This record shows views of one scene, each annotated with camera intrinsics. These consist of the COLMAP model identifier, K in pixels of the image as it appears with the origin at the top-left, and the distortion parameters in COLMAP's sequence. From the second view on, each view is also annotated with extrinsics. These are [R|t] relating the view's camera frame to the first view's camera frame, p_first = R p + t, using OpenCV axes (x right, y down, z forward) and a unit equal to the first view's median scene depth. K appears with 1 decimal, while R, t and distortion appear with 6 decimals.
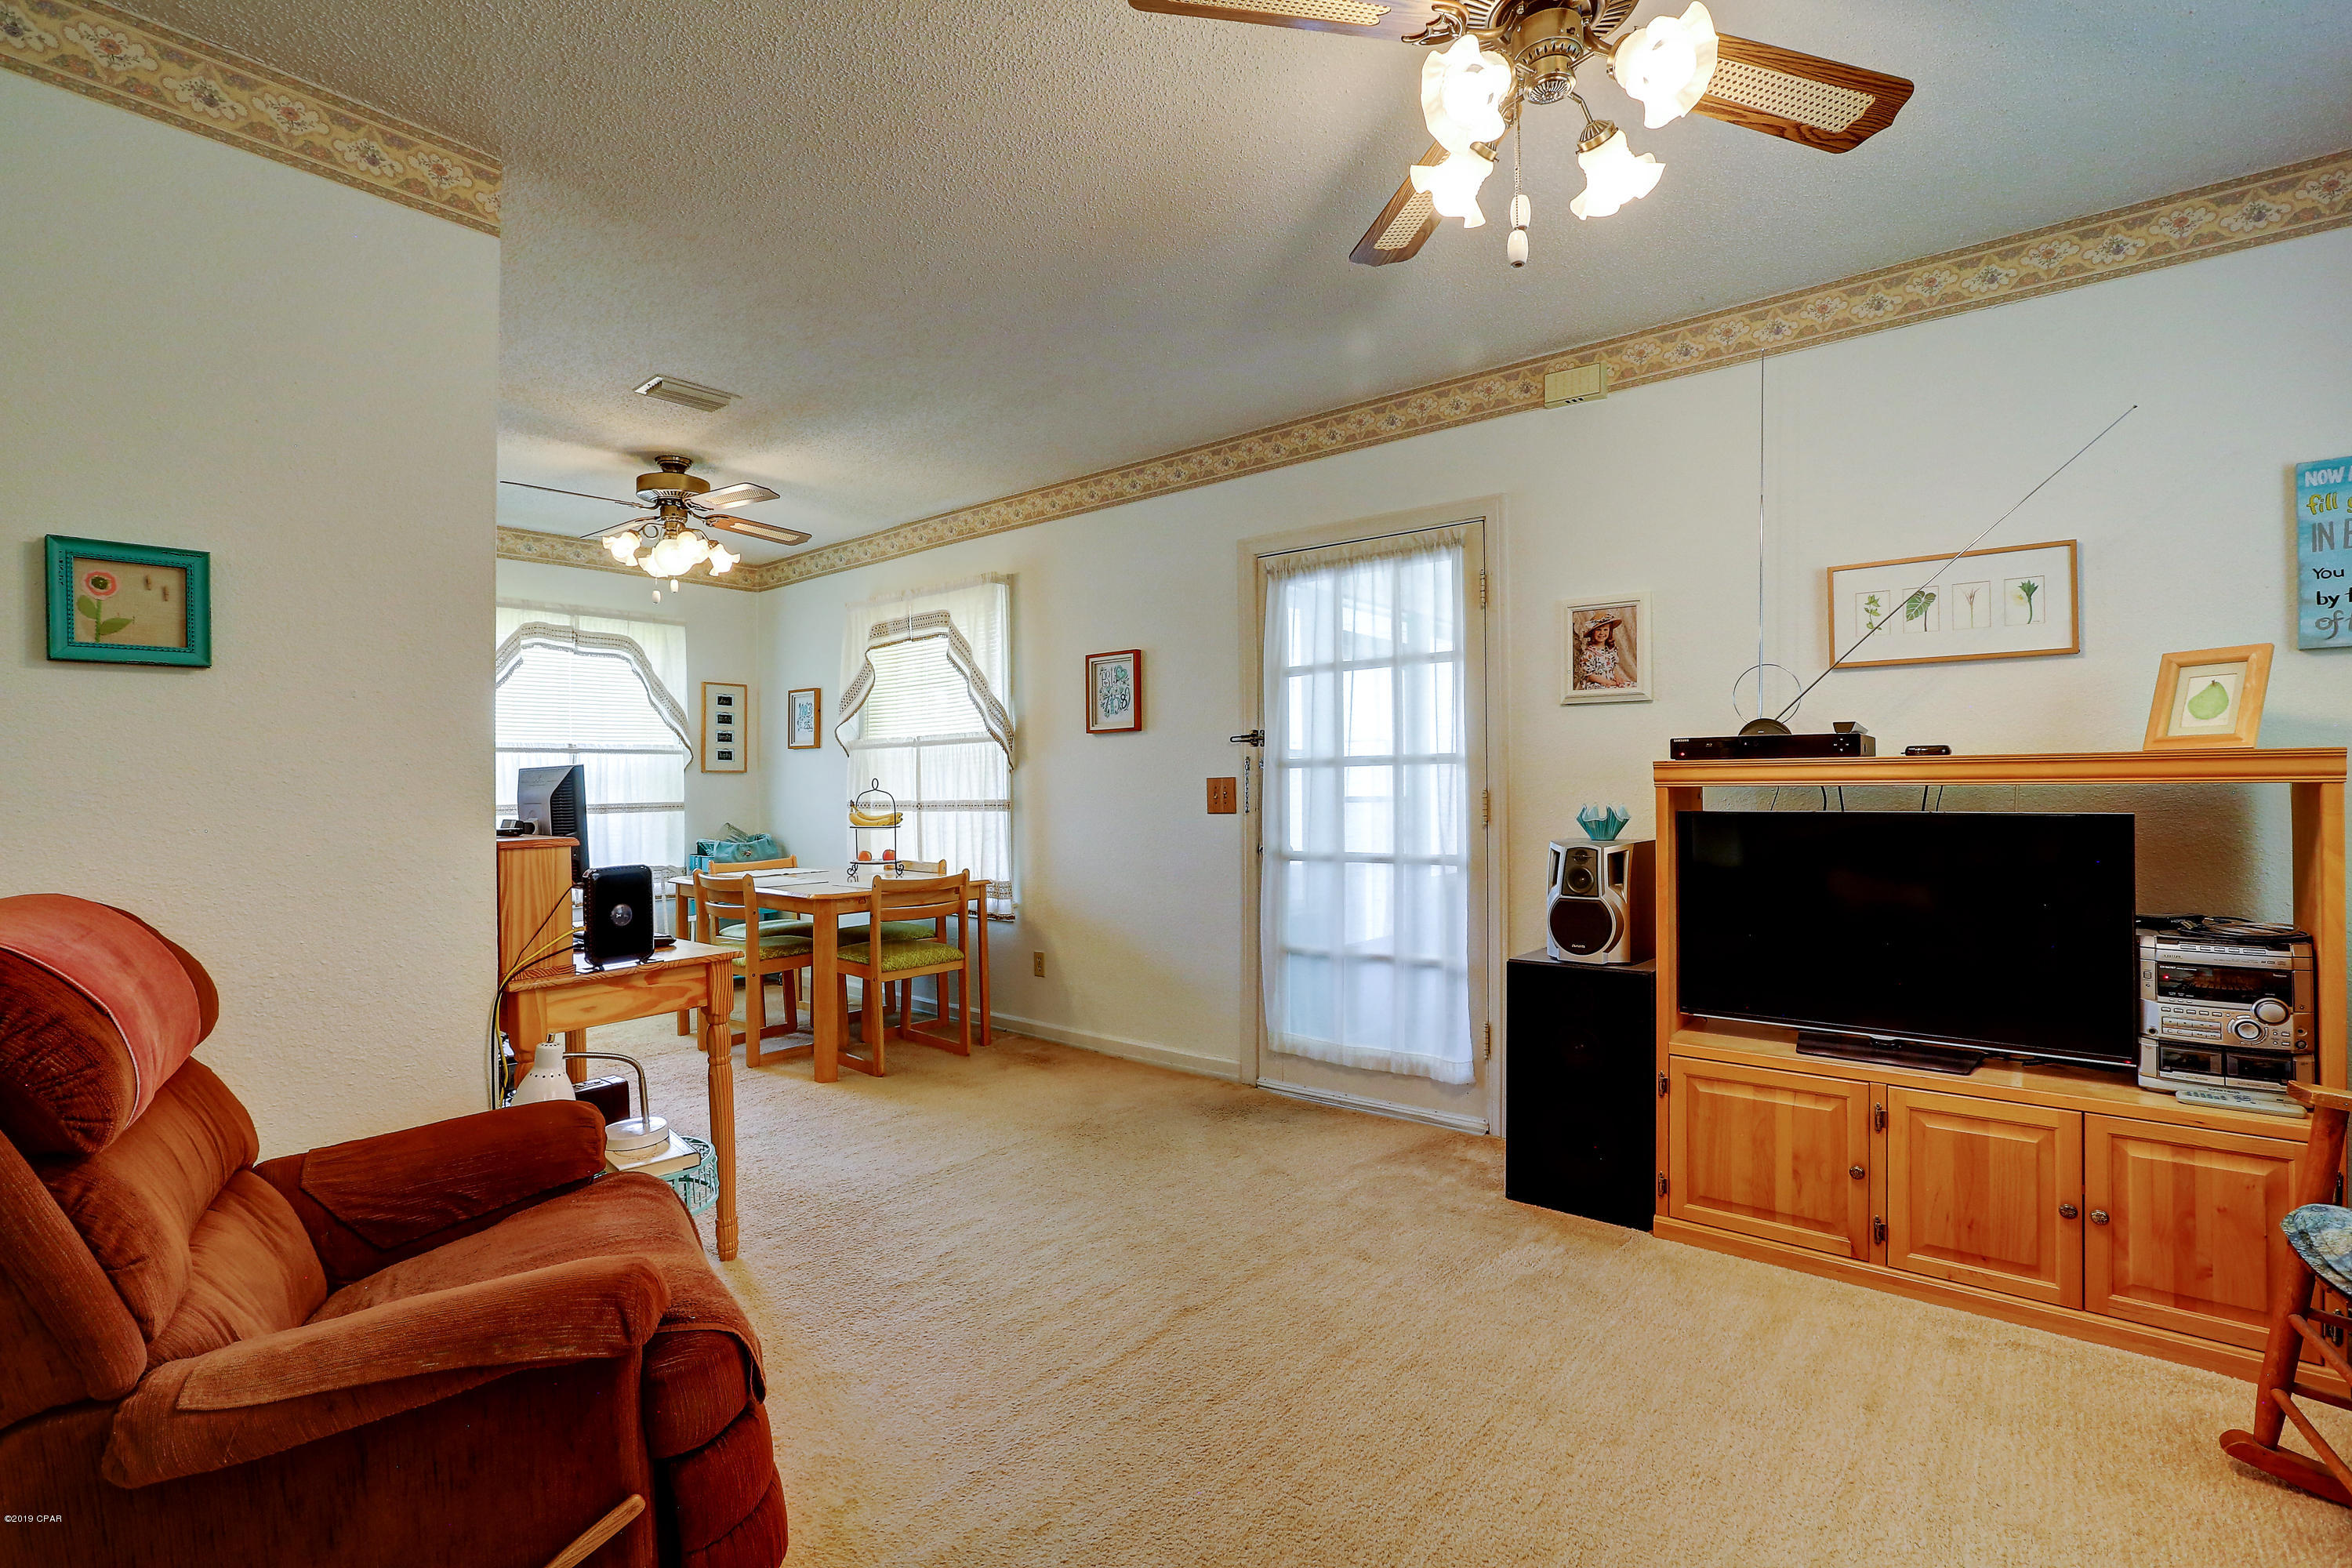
lens RADIAL K [[1073.3, 0, 1175.0], [0, 1073.3, 779.3], [0, 0, 1]] dist [-0.051512, 0.018105]
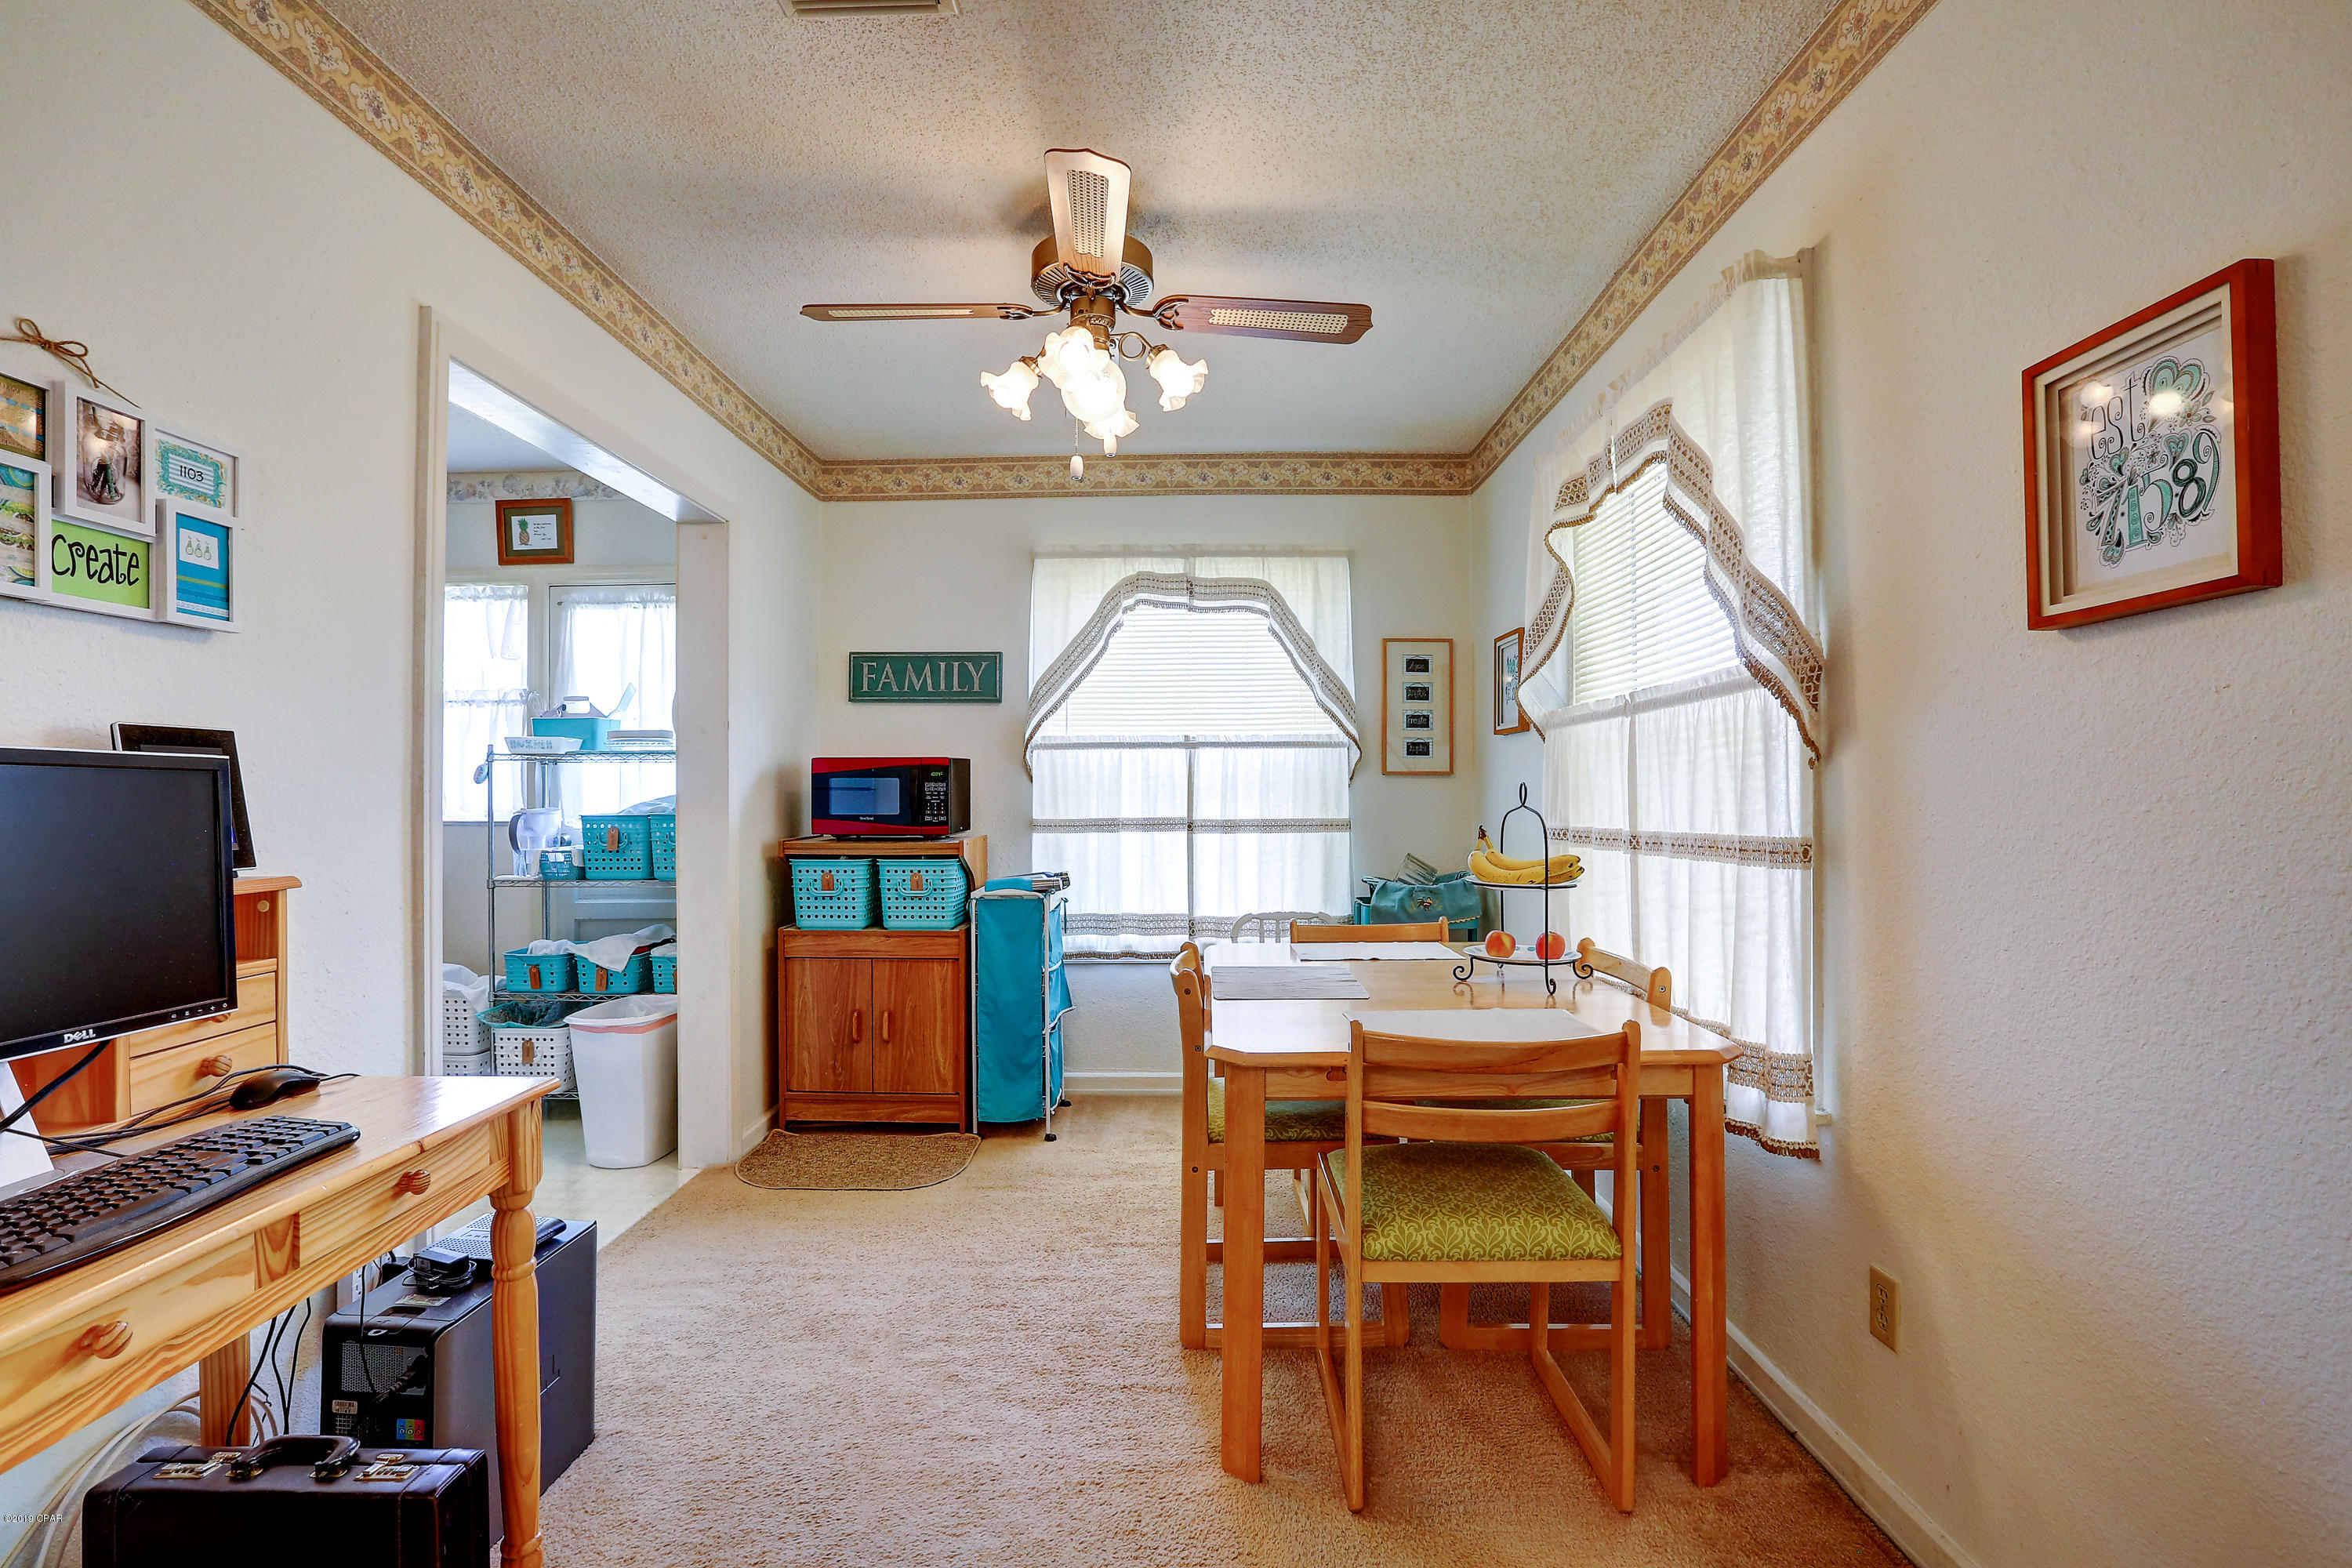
lens RADIAL K [[1073.3, 0, 1175.0], [0, 1073.3, 779.3], [0, 0, 1]] dist [-0.051512, 0.018105]
pose [[0.630966, -0.003587, -0.775802, -0.006041], [-0.001159, 0.999984, -0.005566, 0.000544], [0.775810, 0.004411, 0.630952, 0.555509]]
